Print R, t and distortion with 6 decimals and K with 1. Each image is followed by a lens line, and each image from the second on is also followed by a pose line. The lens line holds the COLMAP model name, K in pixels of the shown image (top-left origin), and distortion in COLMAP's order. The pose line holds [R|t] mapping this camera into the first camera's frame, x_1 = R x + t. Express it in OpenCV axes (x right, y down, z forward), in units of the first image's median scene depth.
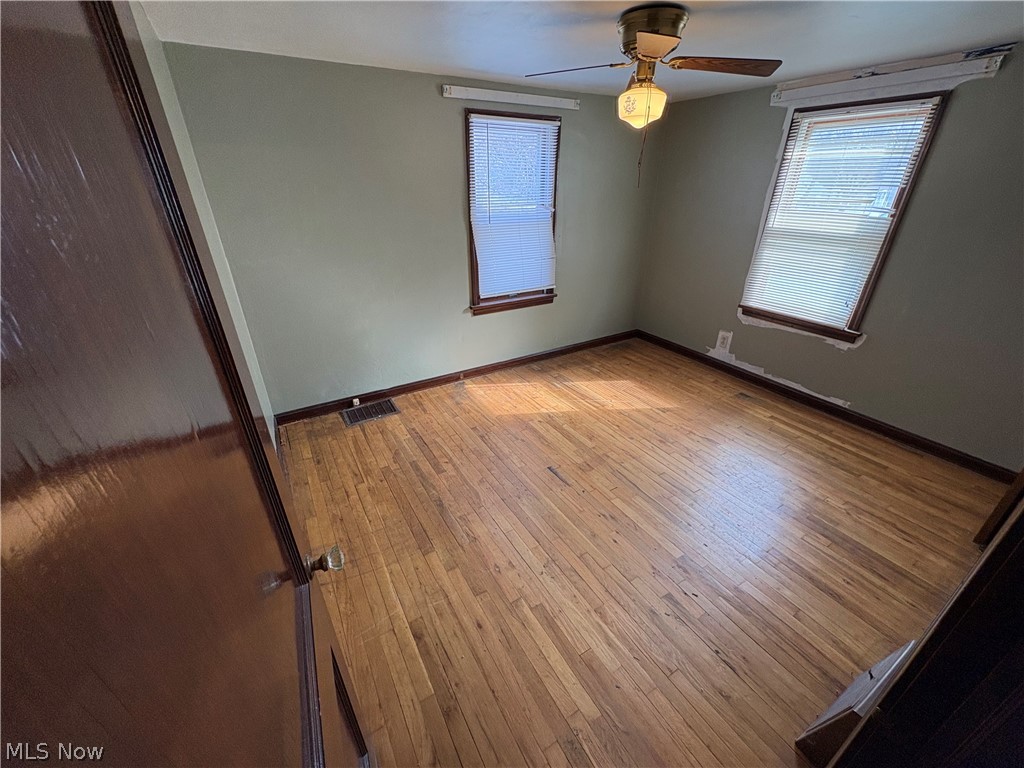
lens RADIAL K [[410.4, 0, 512.8], [0, 410.4, 386.9], [0, 0, 1]] dist [-0.001087, -0.000133]
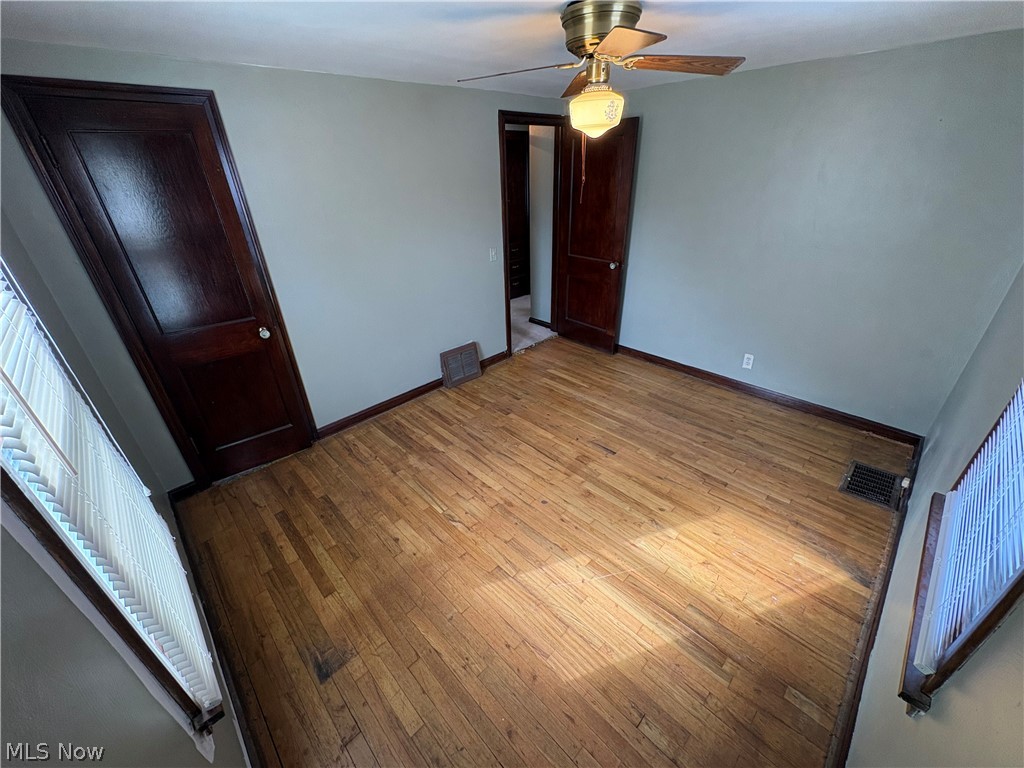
lens RADIAL K [[410.4, 0, 511.8], [0, 410.4, 388.8], [0, 0, 1]] dist [-0.001087, -0.000133]
pose [[-0.972894, 0.136370, -0.186762, 0.476241], [-0.075916, 0.574516, 0.814965, -0.684216], [0.218435, 0.807053, -0.548591, 1.252100]]
